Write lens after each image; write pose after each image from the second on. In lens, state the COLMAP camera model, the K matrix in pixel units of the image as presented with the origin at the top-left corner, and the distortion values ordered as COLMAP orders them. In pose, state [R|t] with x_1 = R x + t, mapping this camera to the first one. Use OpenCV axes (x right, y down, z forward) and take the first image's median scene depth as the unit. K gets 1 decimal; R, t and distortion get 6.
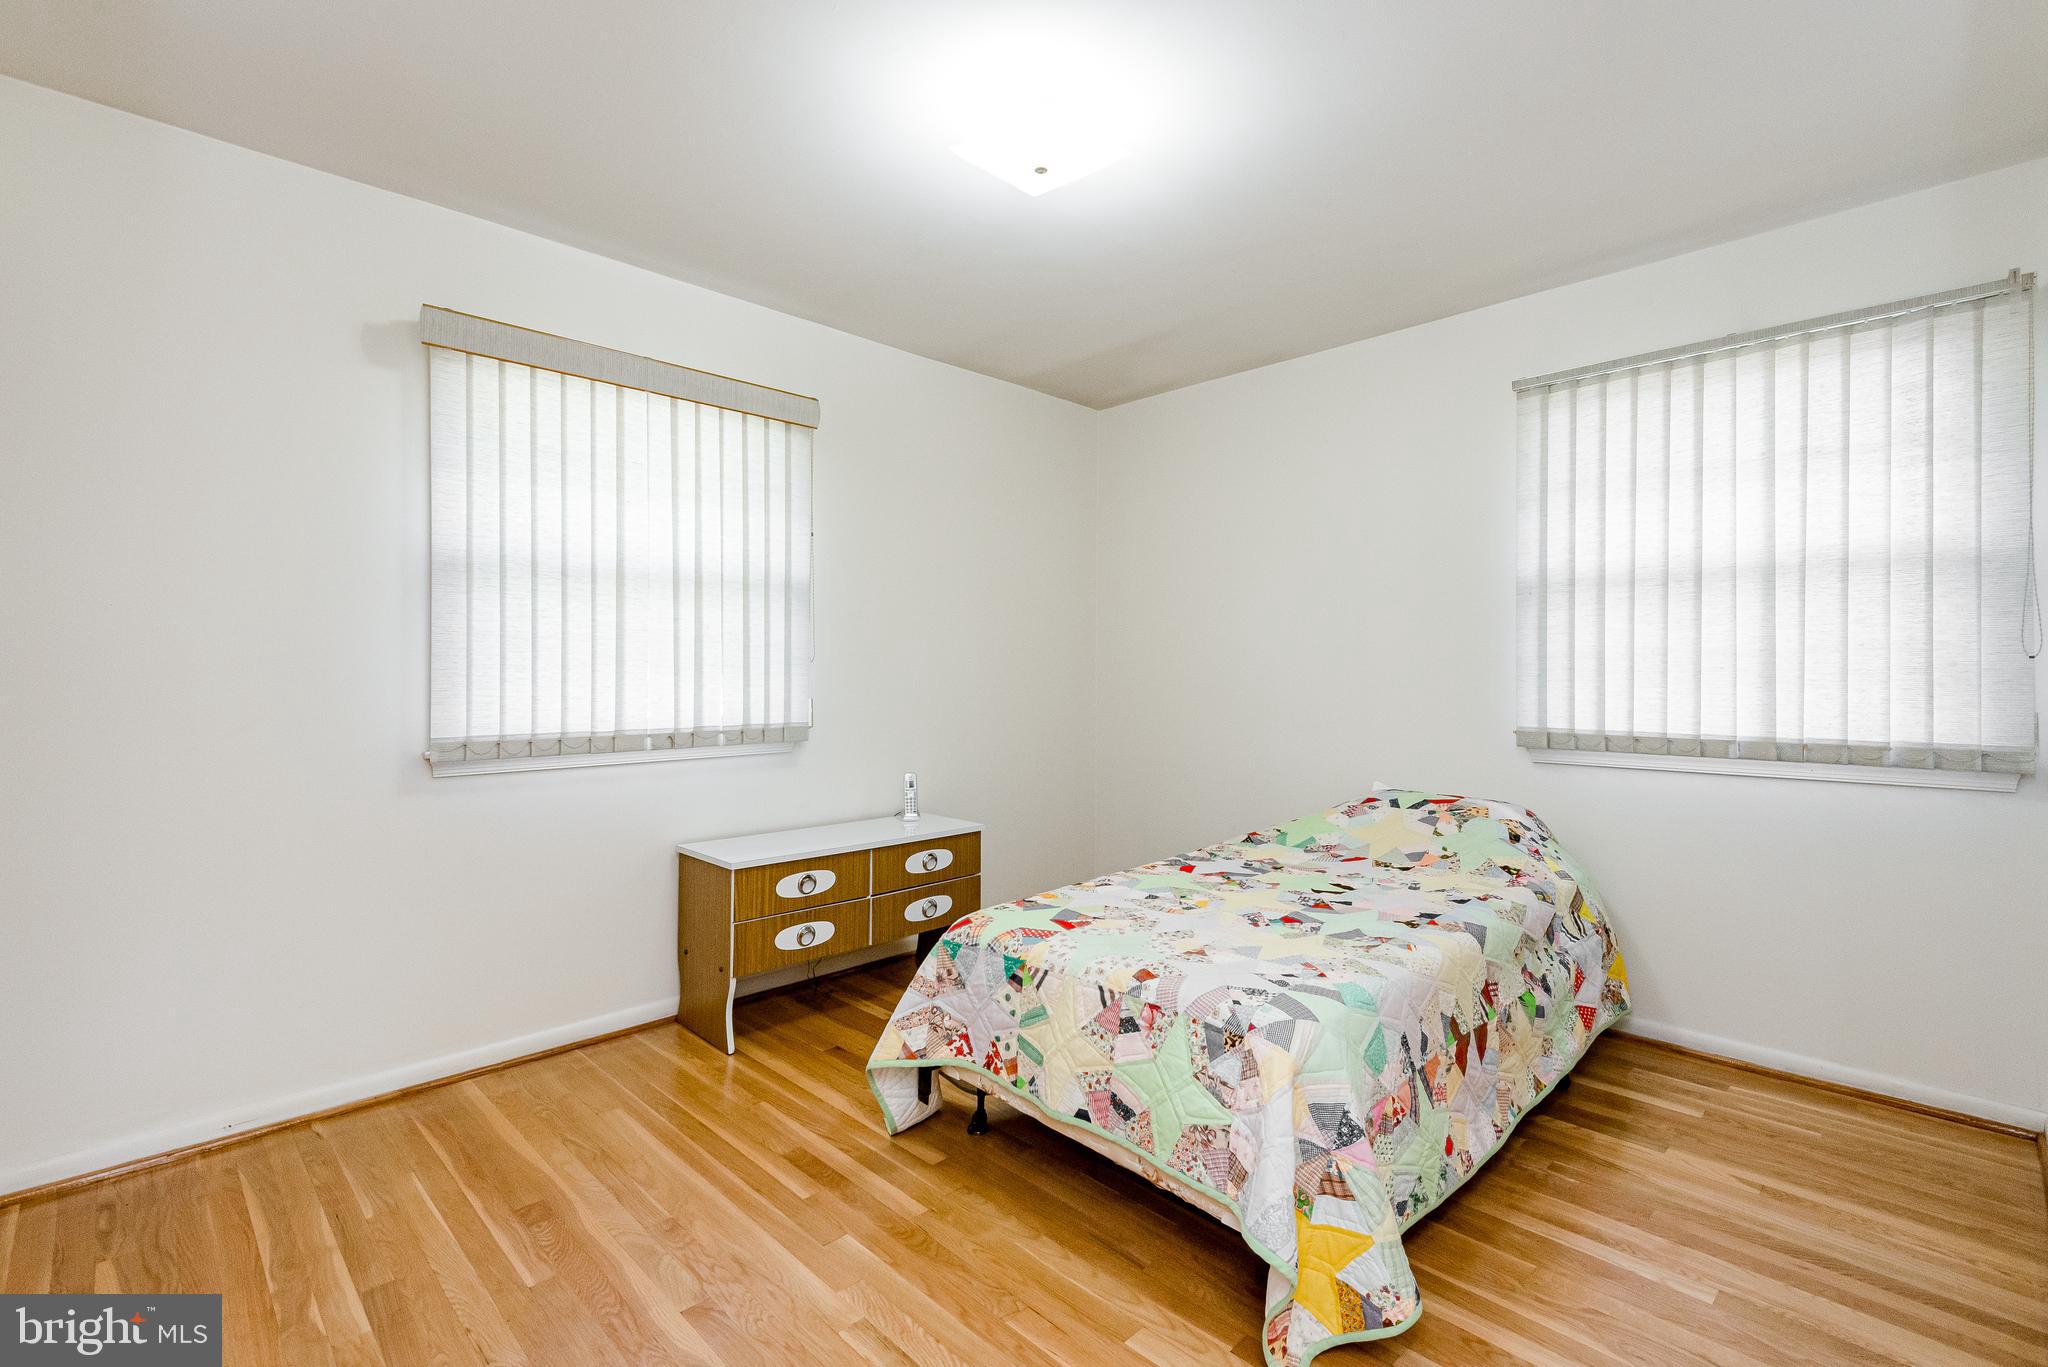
lens RADIAL K [[914.3, 0, 1013.2], [0, 914.3, 670.1], [0, 0, 1]] dist [0.024412, -0.010456]
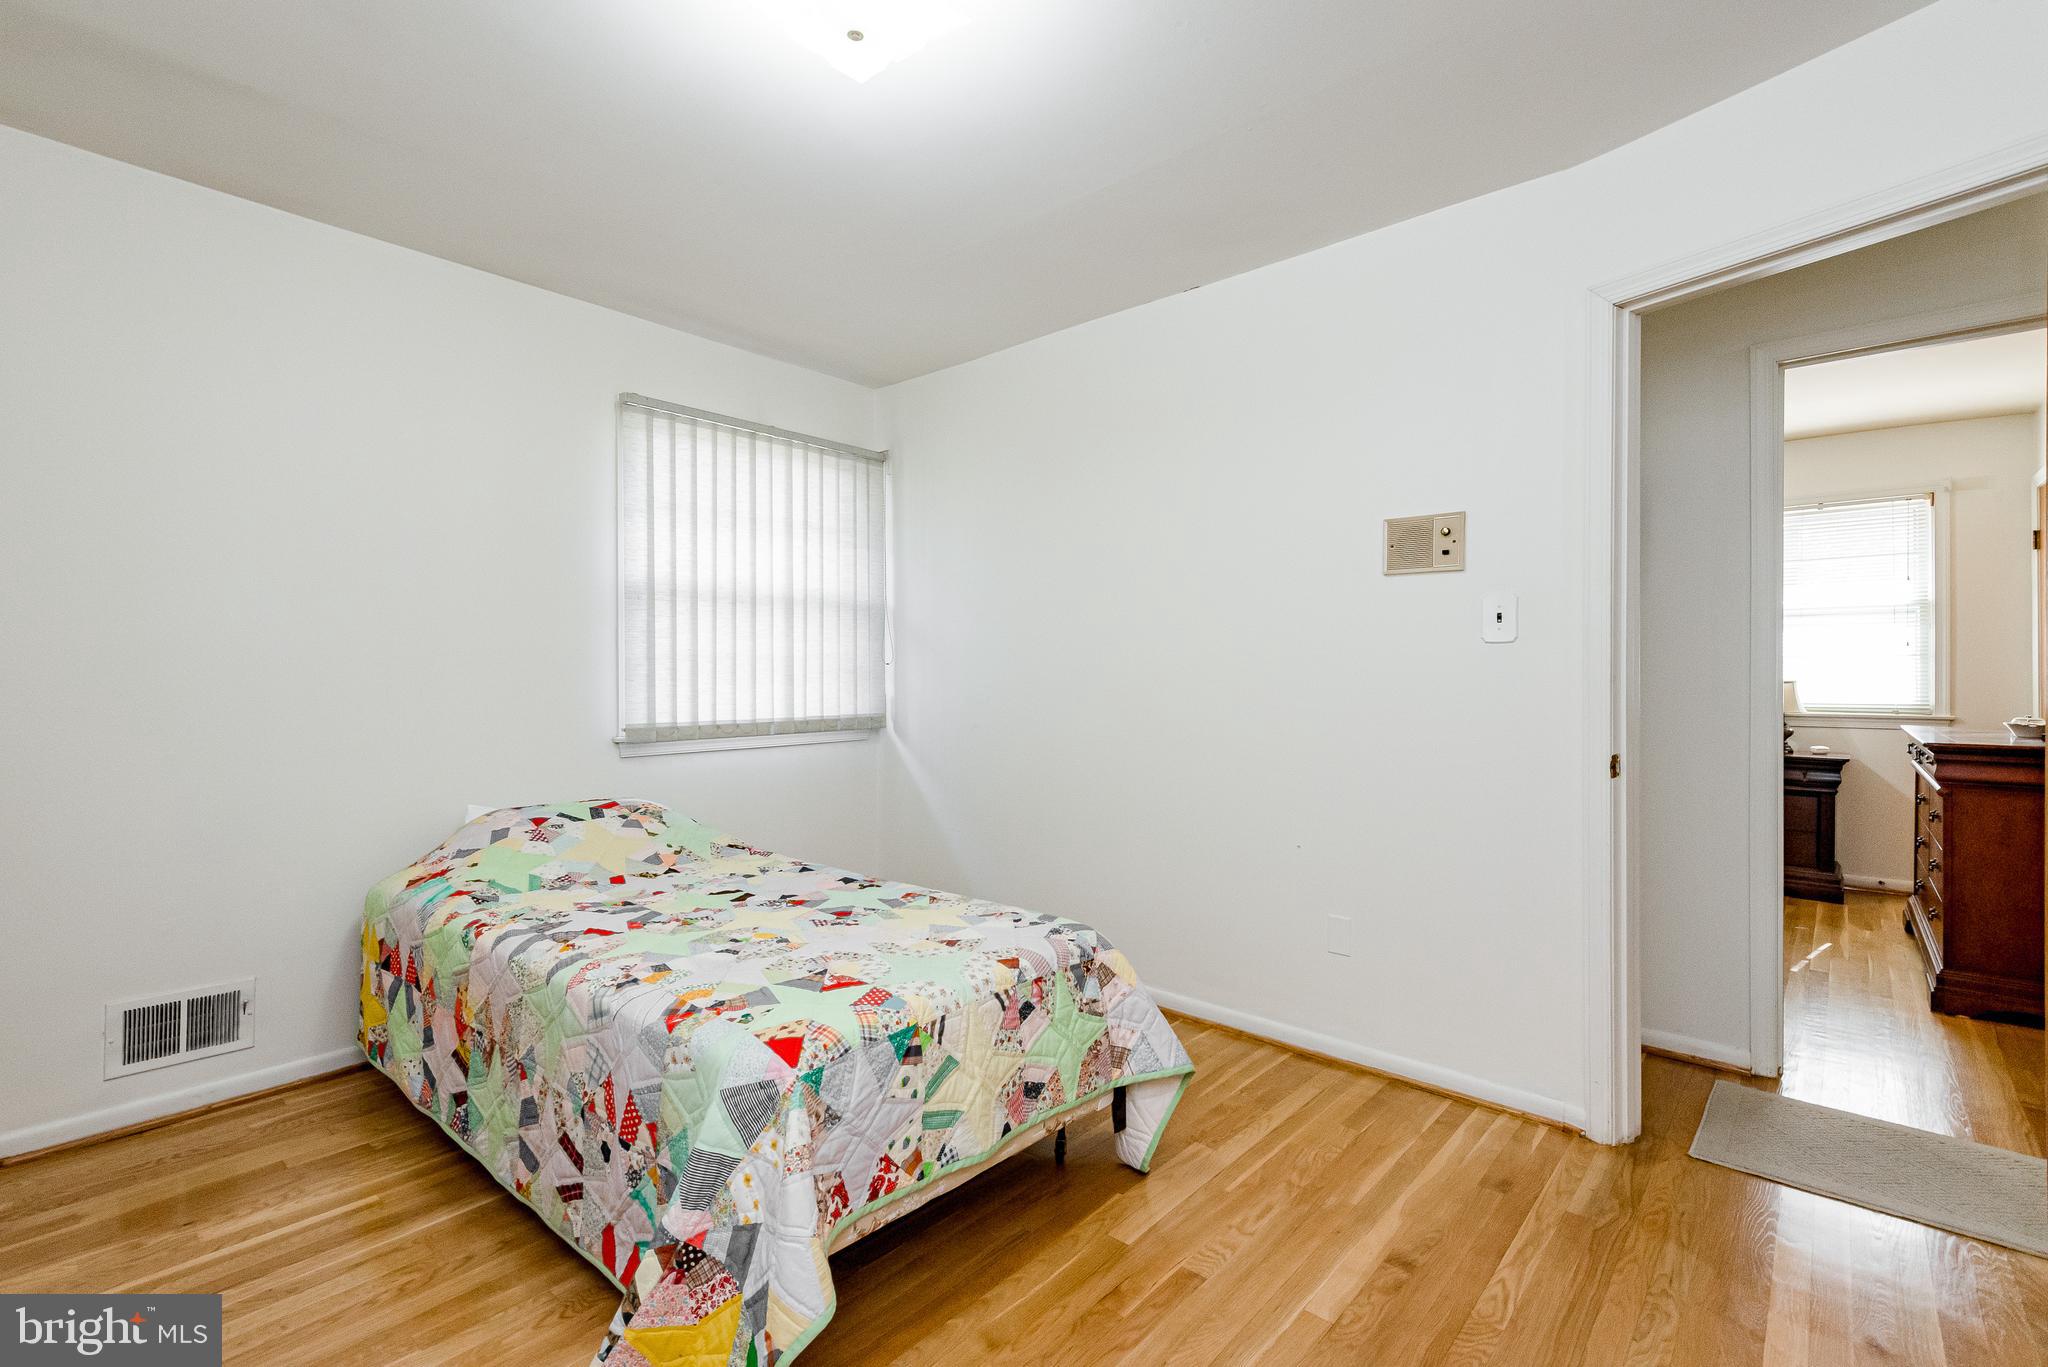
lens RADIAL K [[914.3, 0, 1035.5], [0, 914.3, 679.9], [0, 0, 1]] dist [0.024412, -0.010456]
pose [[-0.086844, -0.008855, 0.996183, -0.767573], [-0.001177, 0.999961, 0.008786, 0.001123], [-0.996221, -0.000409, -0.086851, 0.909569]]
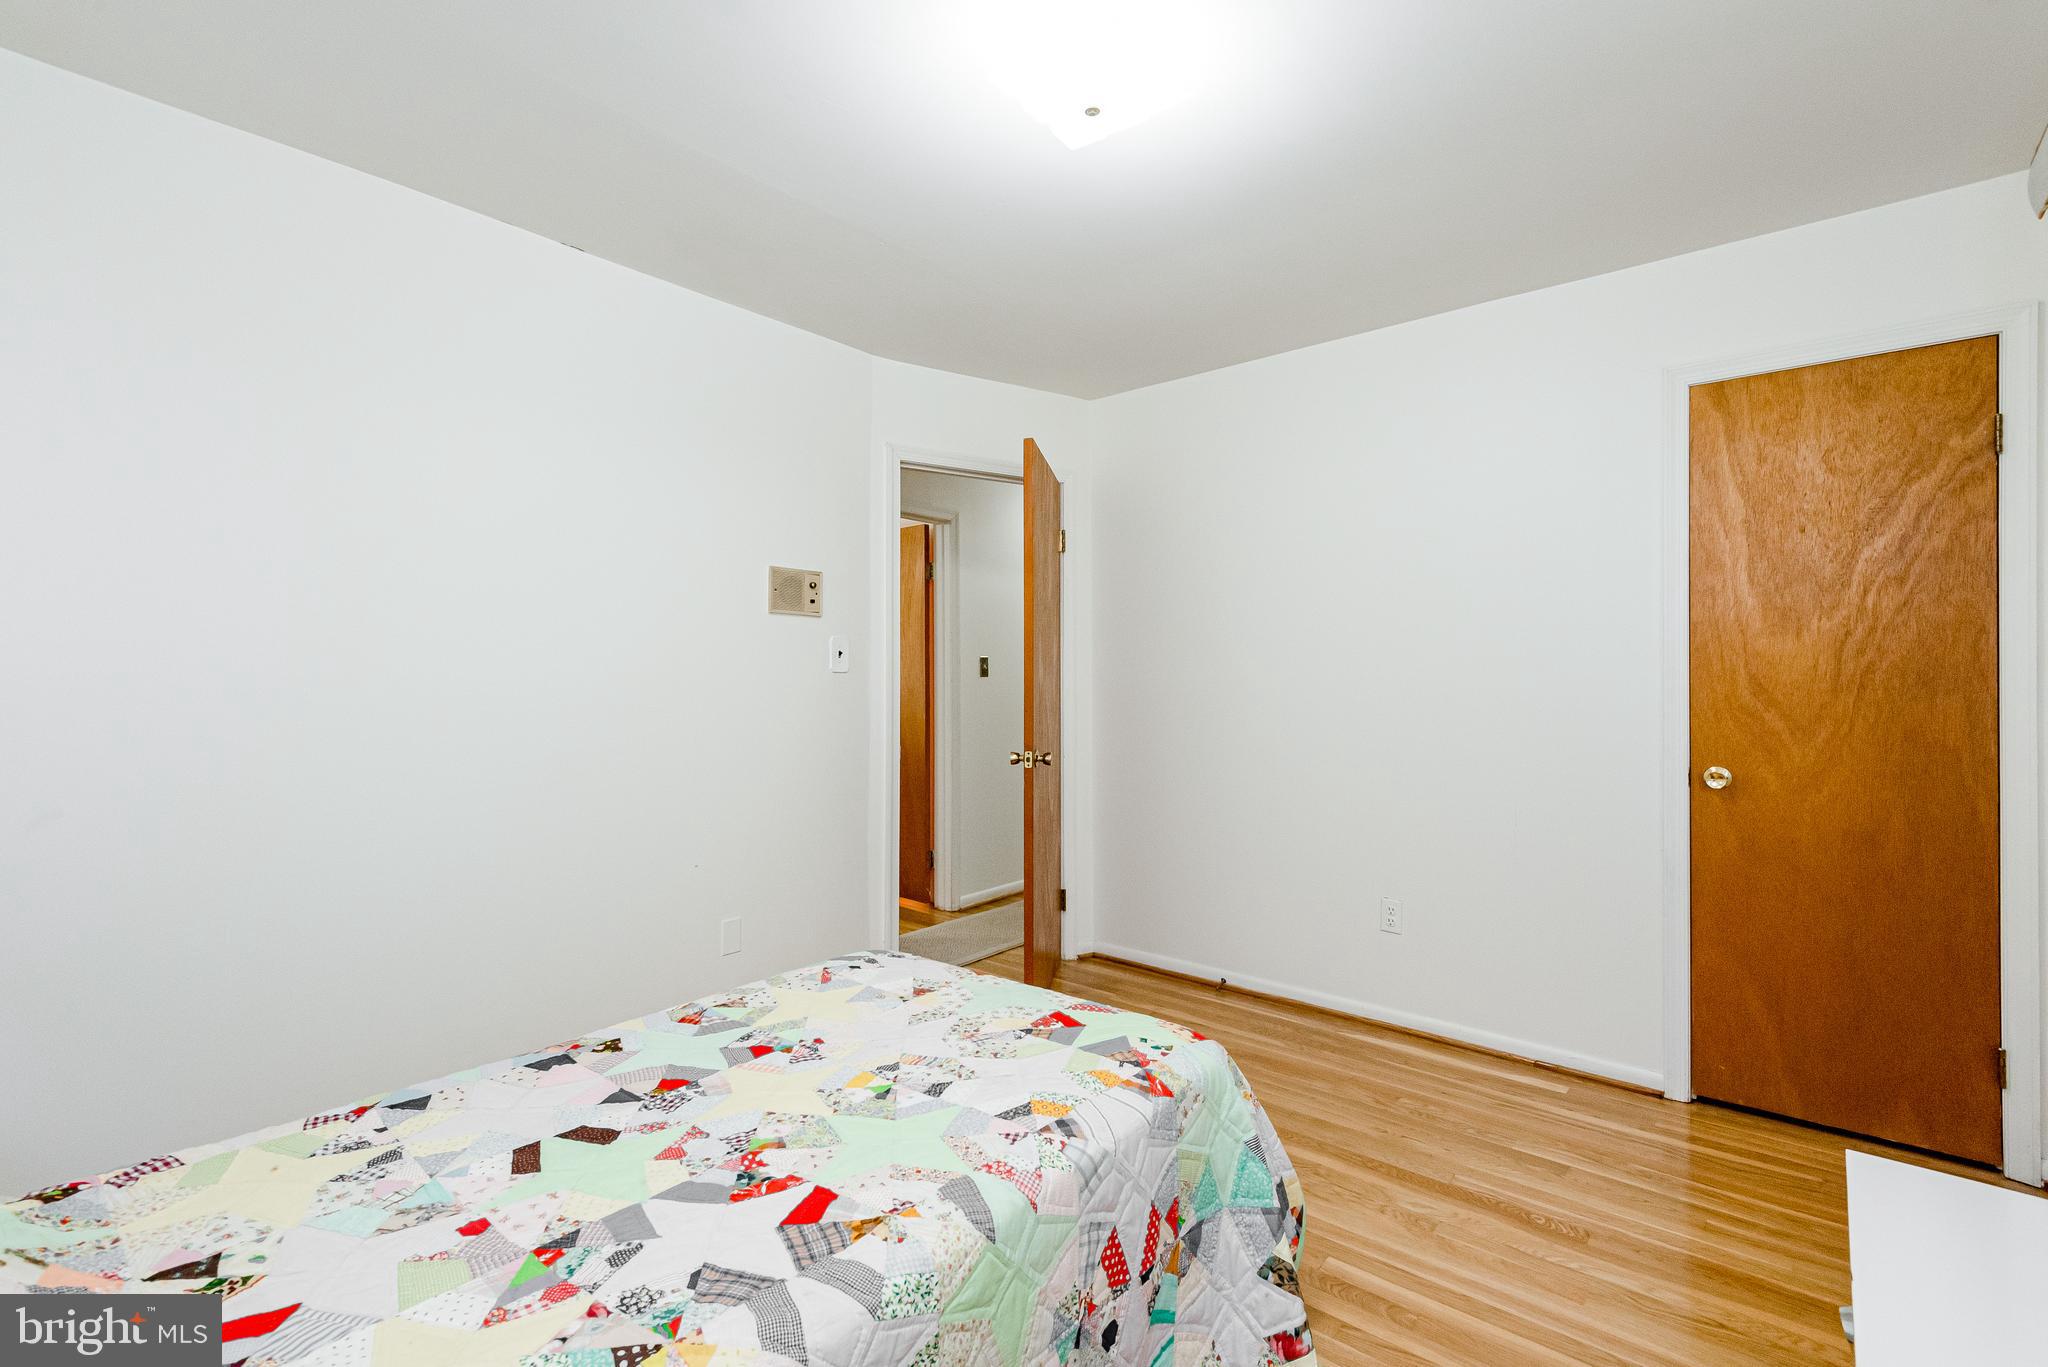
lens RADIAL K [[914.3, 0, 1022.9], [0, 914.3, 677.2], [0, 0, 1]] dist [0.024412, -0.010456]
pose [[-0.995127, -0.002692, -0.098567, 0.174812], [-0.002105, 0.999979, -0.006063, -0.020051], [0.098581, -0.005826, -0.995112, 1.819510]]
